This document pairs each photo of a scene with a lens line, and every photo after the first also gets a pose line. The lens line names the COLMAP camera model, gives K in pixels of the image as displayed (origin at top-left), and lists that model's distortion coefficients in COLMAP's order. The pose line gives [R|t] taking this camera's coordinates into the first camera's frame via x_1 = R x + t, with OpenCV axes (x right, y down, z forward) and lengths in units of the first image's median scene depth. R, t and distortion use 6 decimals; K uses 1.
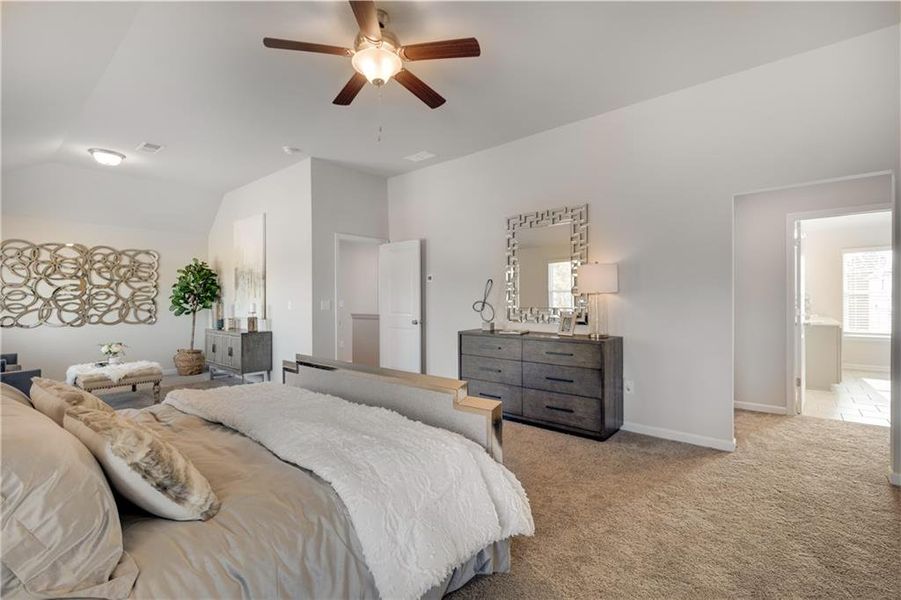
lens RADIAL K [[397.9, 0, 446.1], [0, 397.9, 301.2], [0, 0, 1]] dist [0.011693, -0.001639]
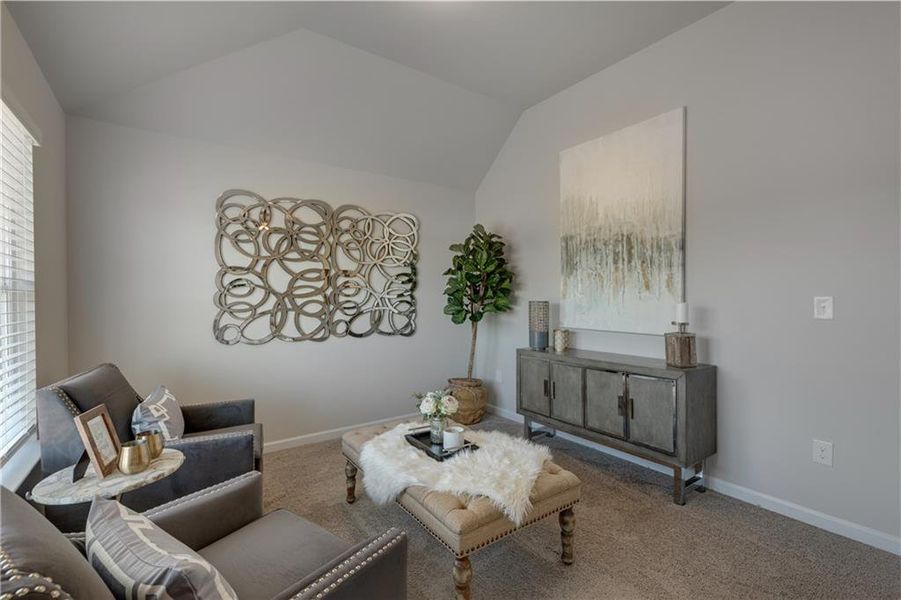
lens RADIAL K [[397.9, 0, 452.7], [0, 397.9, 300.3], [0, 0, 1]] dist [0.011693, -0.001639]
pose [[0.973194, 0.000243, -0.229984, -0.577480], [0.000934, 0.999987, 0.005007, 0.000465], [0.229982, -0.005087, 0.973182, 0.462470]]
